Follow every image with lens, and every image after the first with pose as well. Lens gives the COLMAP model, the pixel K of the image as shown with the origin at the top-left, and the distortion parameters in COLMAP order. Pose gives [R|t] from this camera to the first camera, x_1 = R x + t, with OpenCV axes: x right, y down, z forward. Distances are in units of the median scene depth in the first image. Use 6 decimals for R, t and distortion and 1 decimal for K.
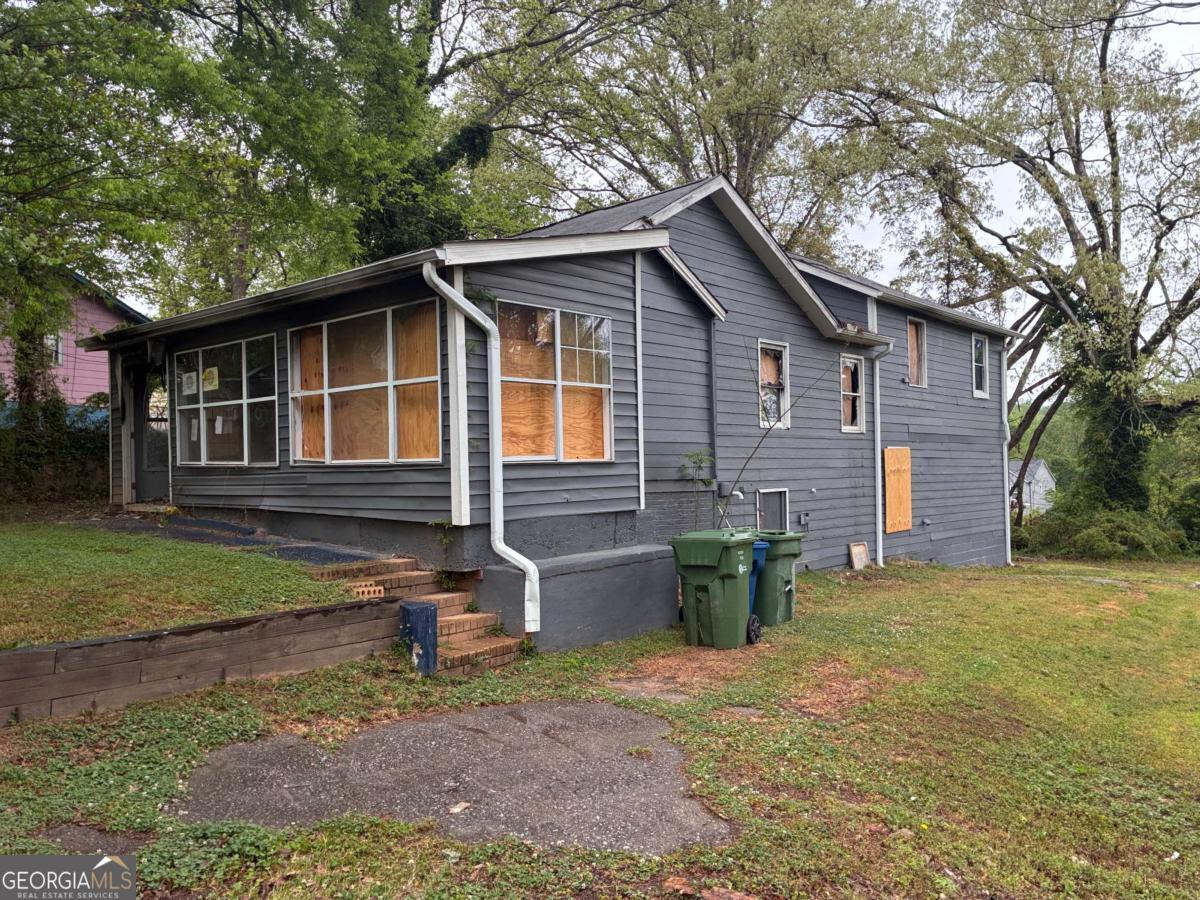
lens RADIAL K [[907.0, 0, 600.0], [0, 907.0, 450.0], [0, 0, 1]] dist [-0.006176, -0.005419]
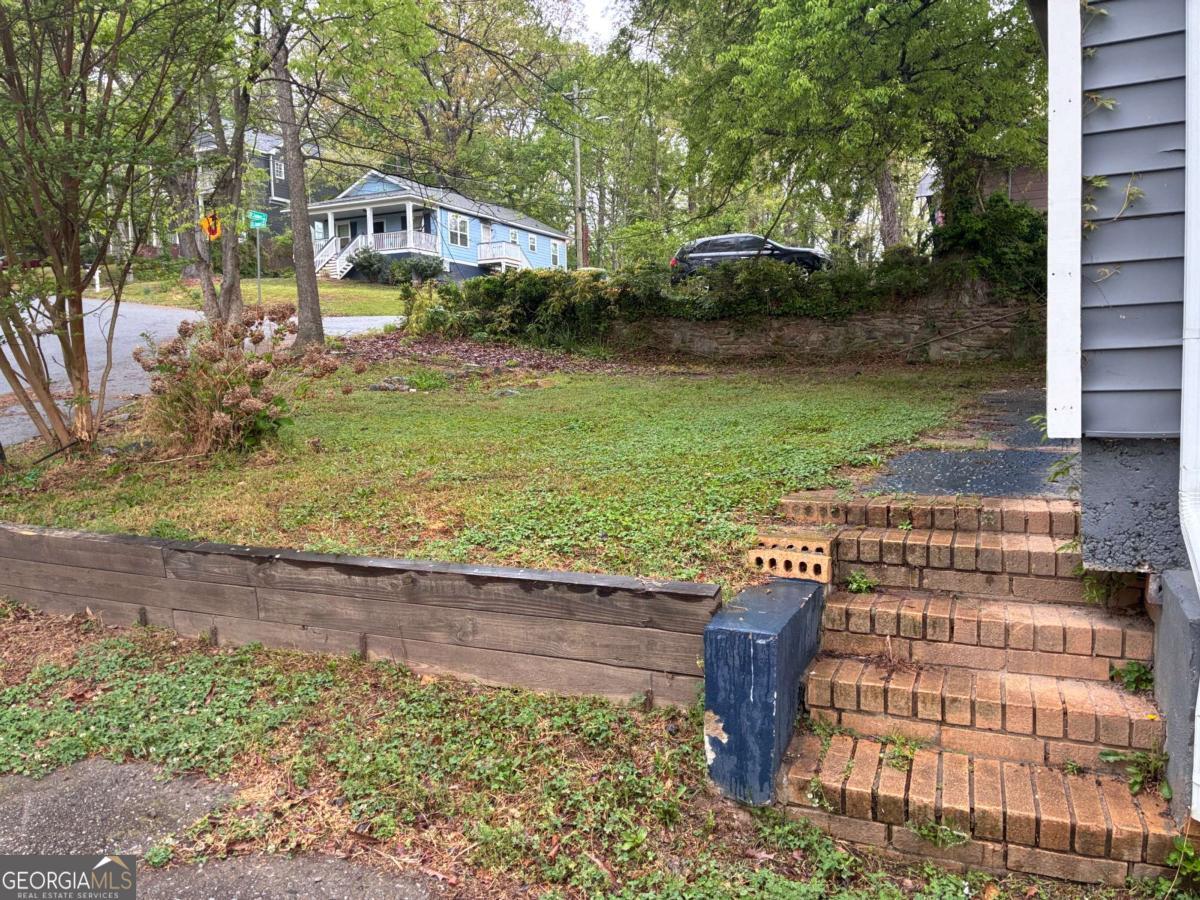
lens RADIAL K [[907.0, 0, 600.0], [0, 907.0, 450.0], [0, 0, 1]] dist [-0.006176, -0.005419]
pose [[0.255715, 0.100828, -0.961480, 0.153835], [0.036672, 0.992819, 0.113868, 0.045262], [0.966056, -0.064377, 0.250181, 0.809476]]
